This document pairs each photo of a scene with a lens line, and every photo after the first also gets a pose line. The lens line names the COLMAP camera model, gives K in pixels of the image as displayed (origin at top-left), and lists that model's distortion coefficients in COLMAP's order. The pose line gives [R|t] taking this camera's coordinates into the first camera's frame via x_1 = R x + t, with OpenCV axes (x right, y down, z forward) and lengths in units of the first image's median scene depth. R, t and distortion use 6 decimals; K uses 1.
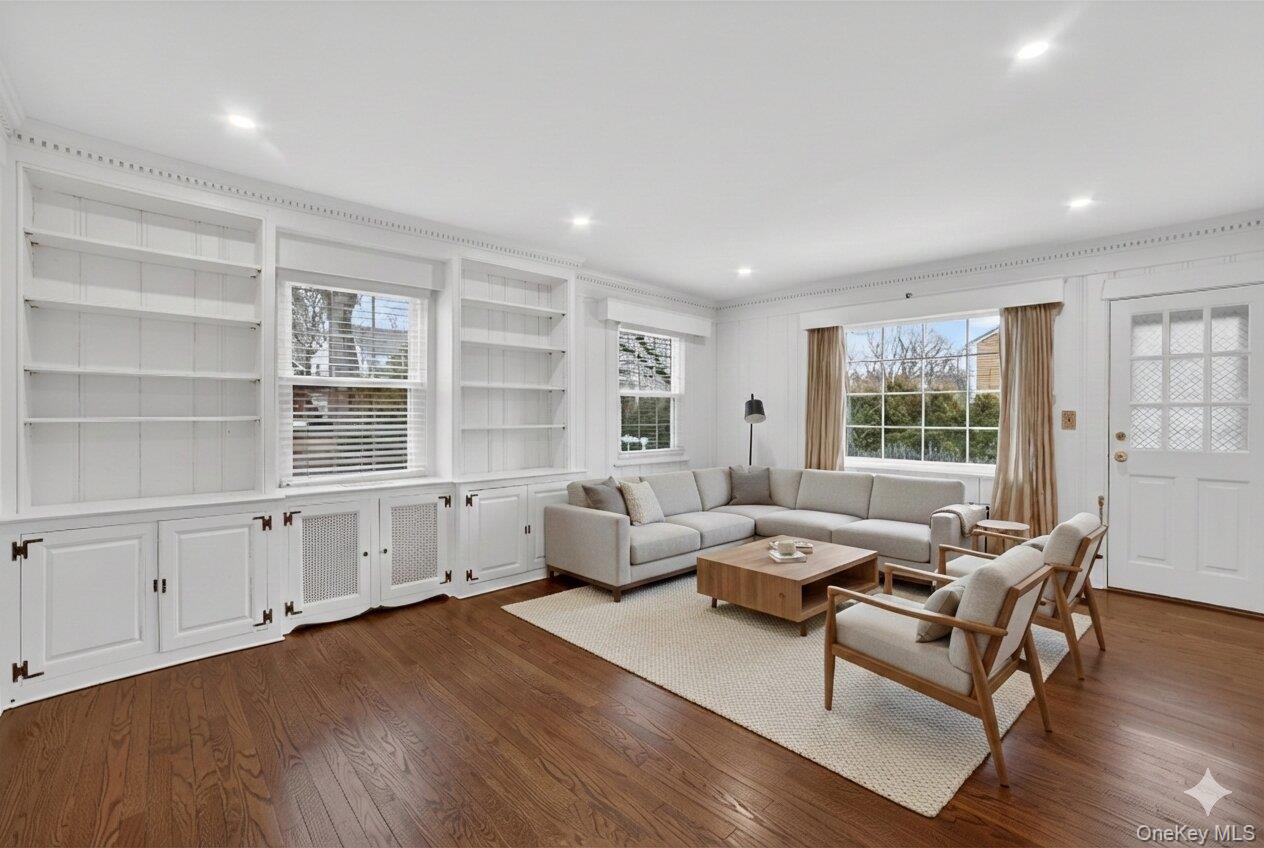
lens RADIAL K [[550.2, 0, 633.1], [0, 550.2, 420.8], [0, 0, 1]] dist [-0.034782, 0.006499]
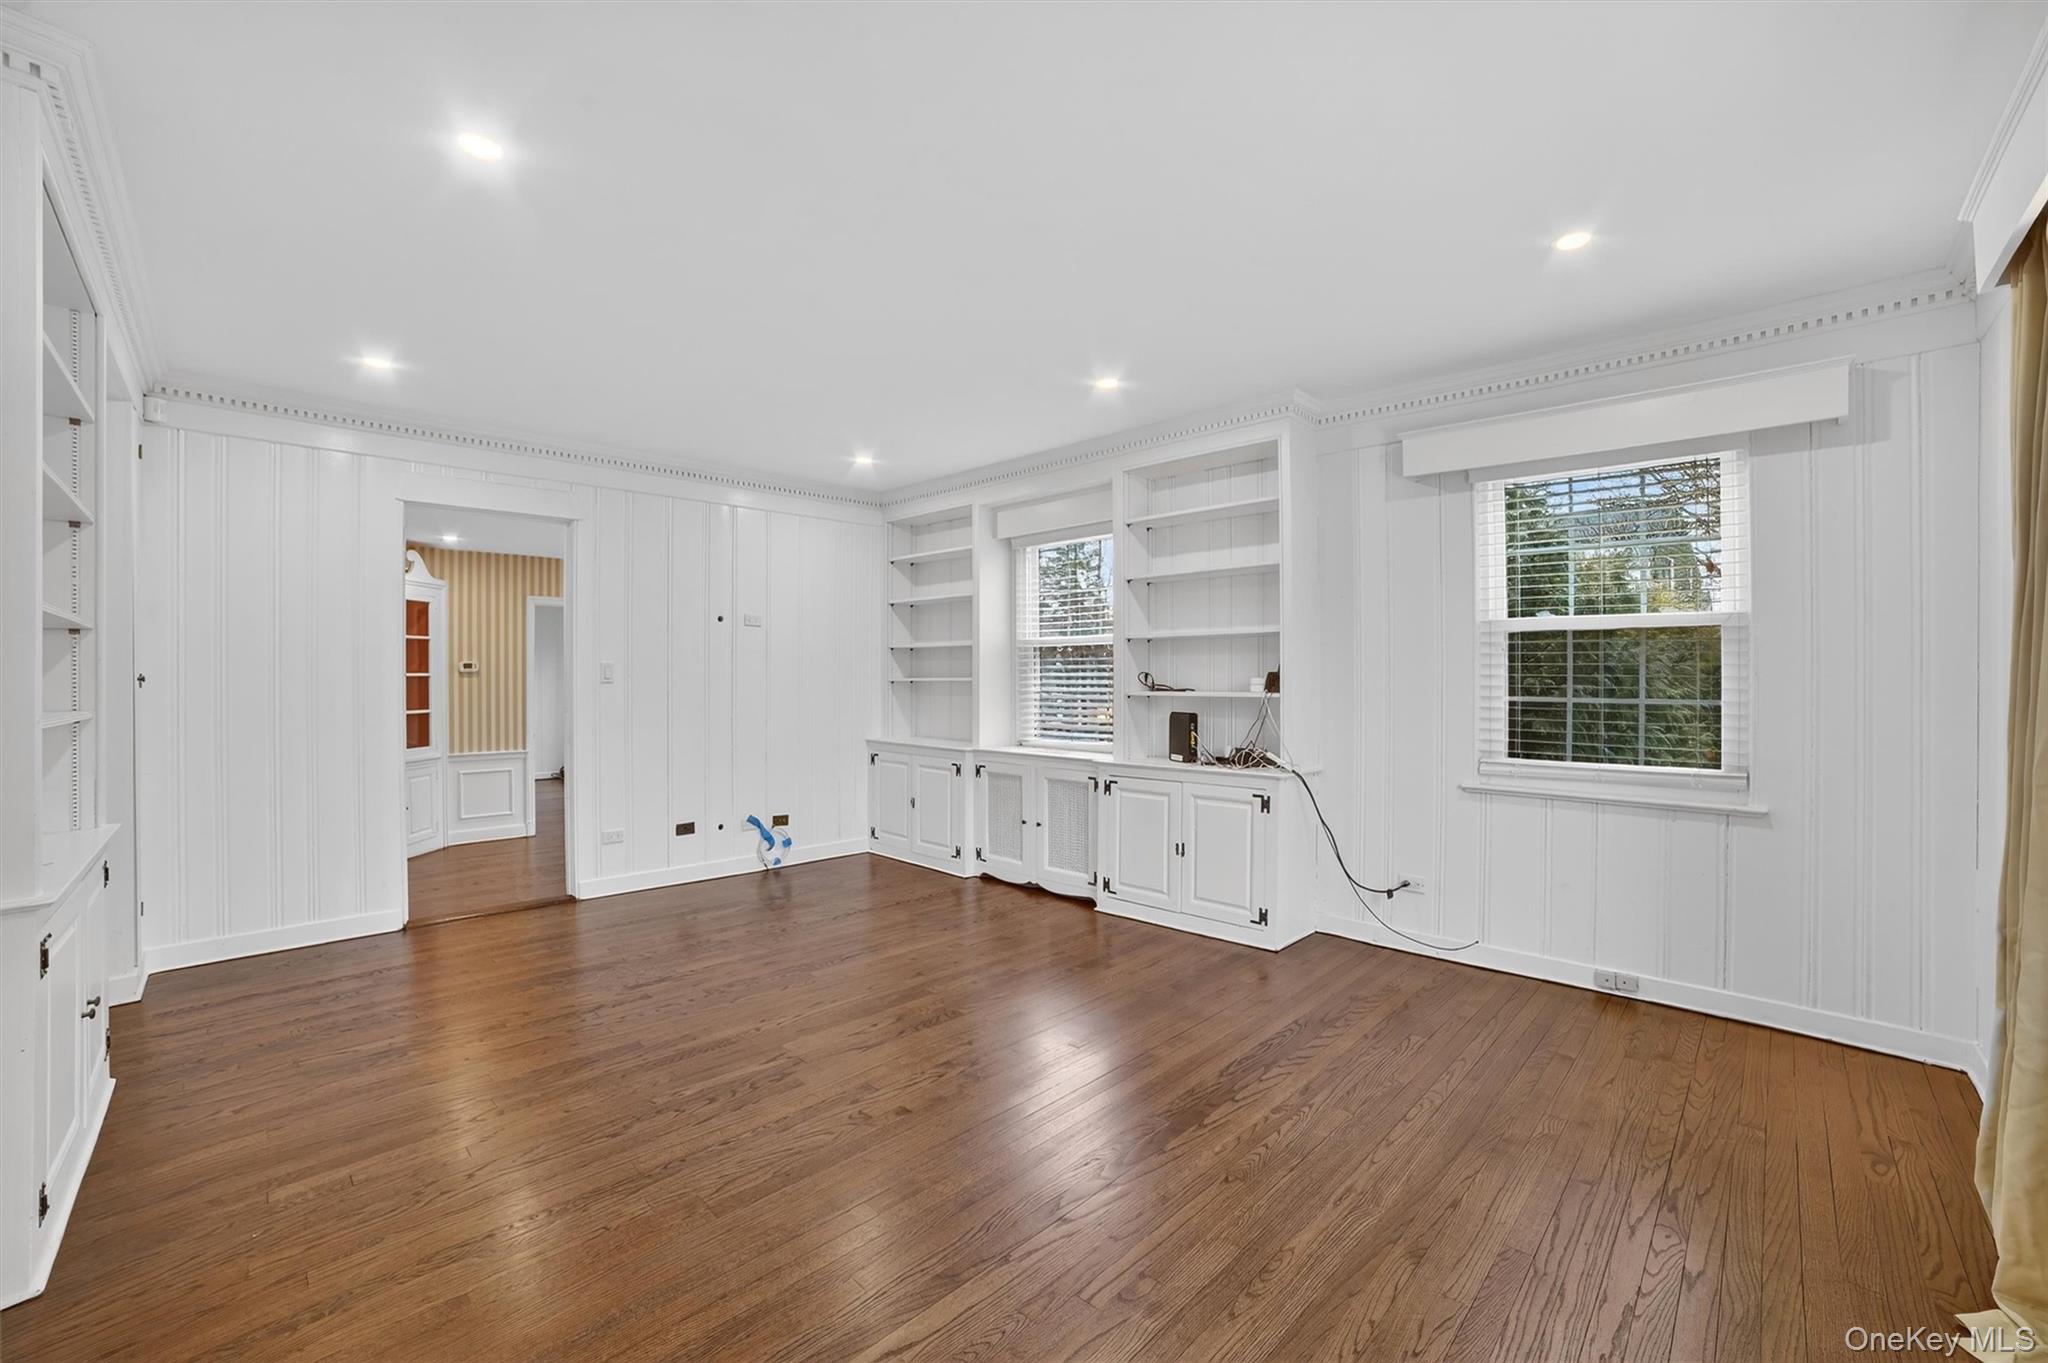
lens RADIAL K [[891.5, 0, 1034.9], [0, 891.5, 675.7], [0, 0, 1]] dist [-0.034782, 0.006499]
pose [[0.012688, 0.003743, -0.999913, 0.877453], [-0.010153, 0.999942, 0.003614, -0.014544], [0.999868, 0.010107, 0.012725, 0.818187]]
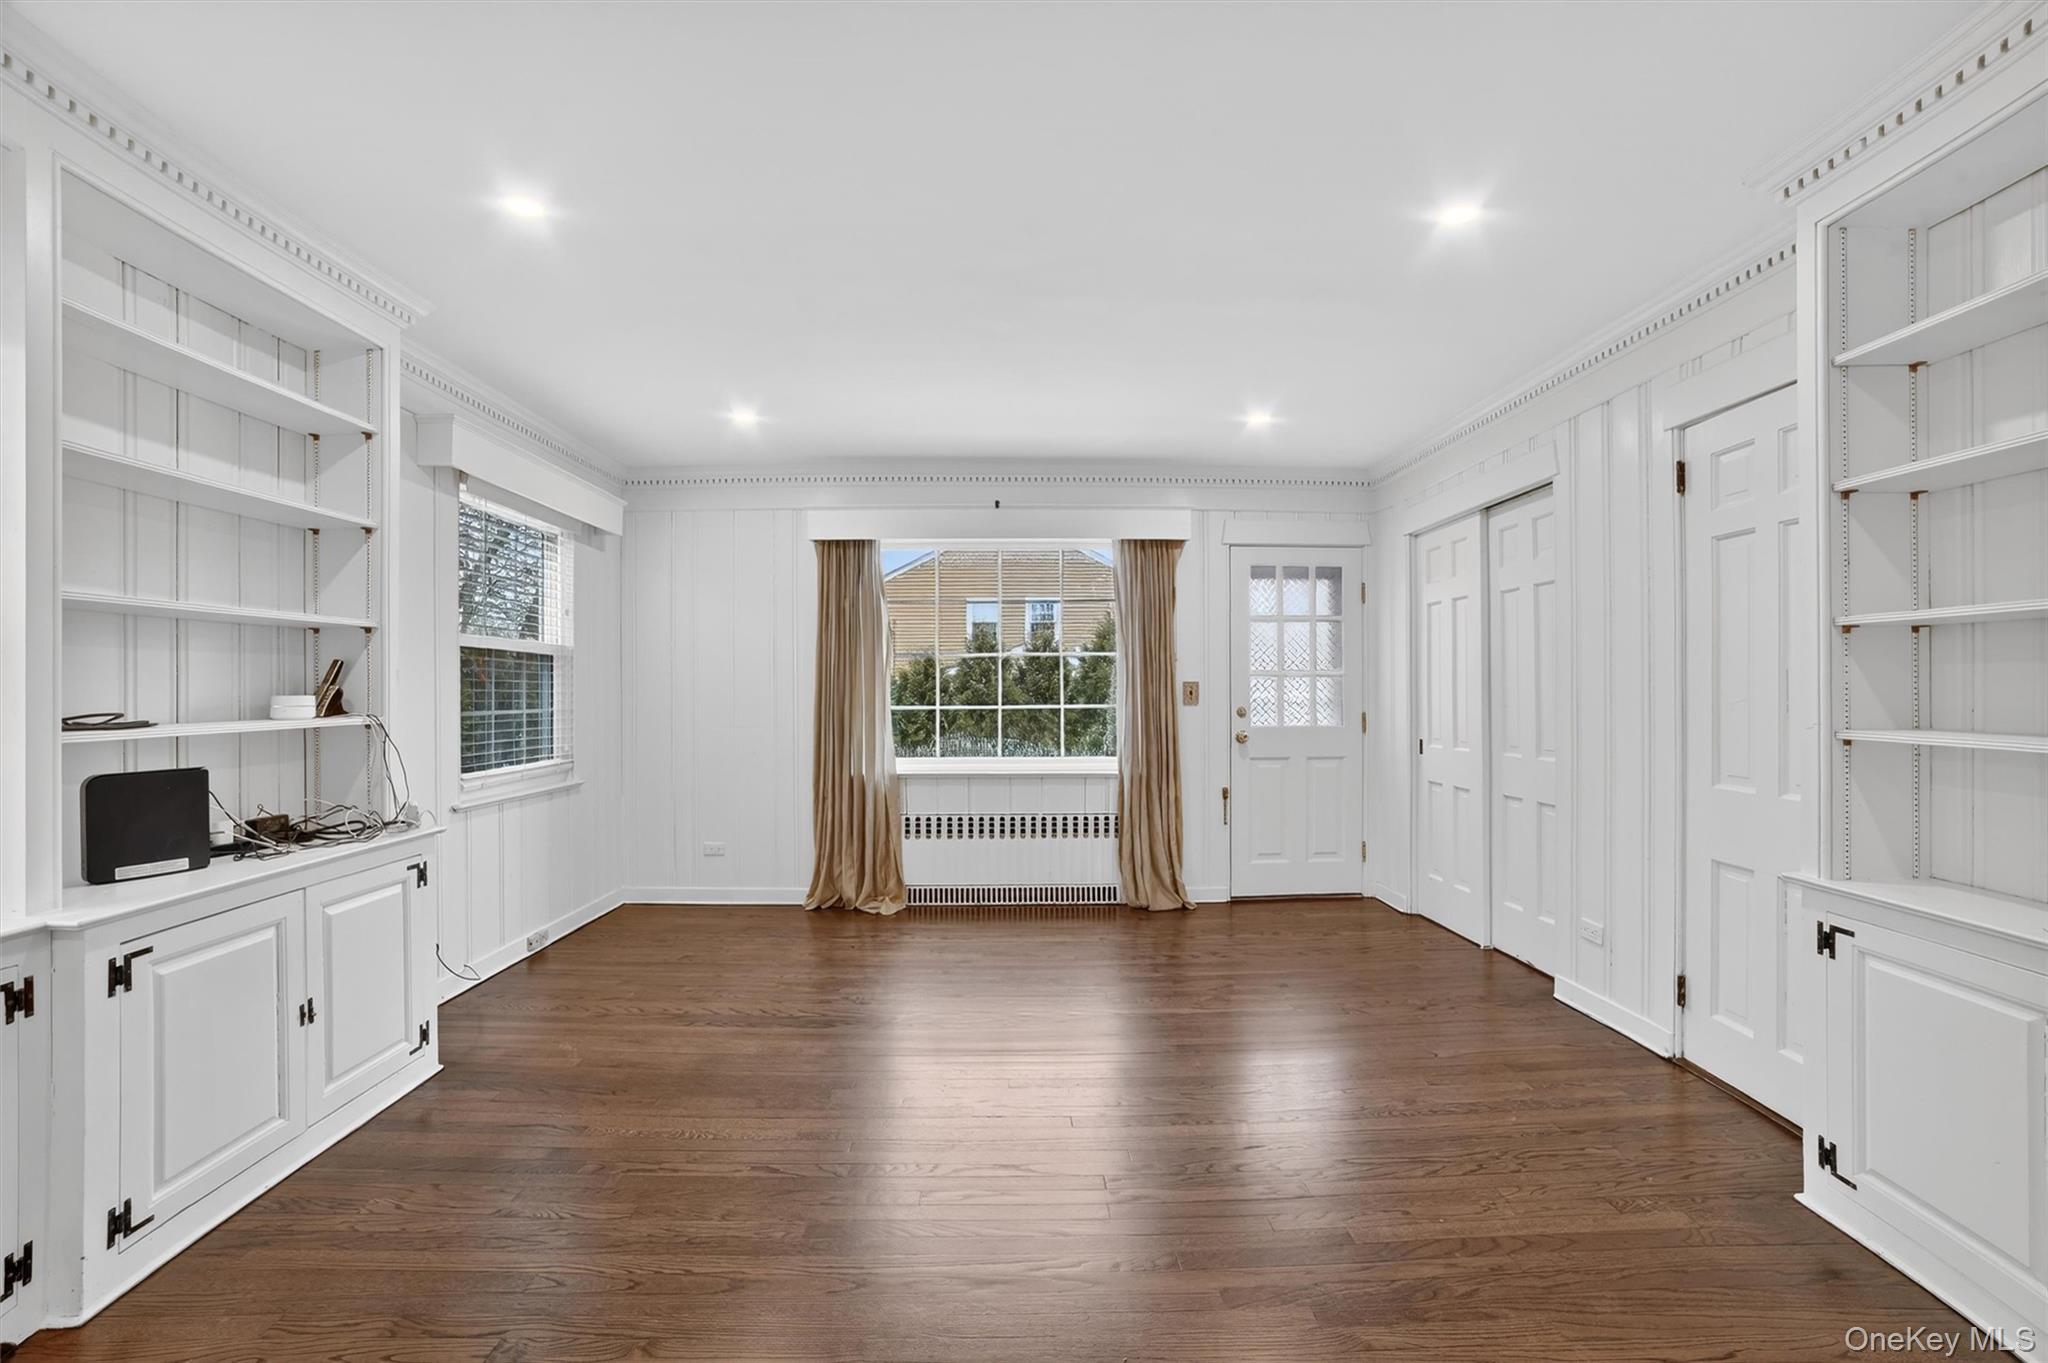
lens RADIAL K [[891.5, 0, 1029.2], [0, 891.5, 687.4], [0, 0, 1]] dist [-0.034782, 0.006499]
pose [[0.693086, -0.006154, 0.720828, -0.272475], [0.015654, 0.999856, -0.006516, -0.004756], [-0.720685, 0.015800, 0.693083, 0.270875]]
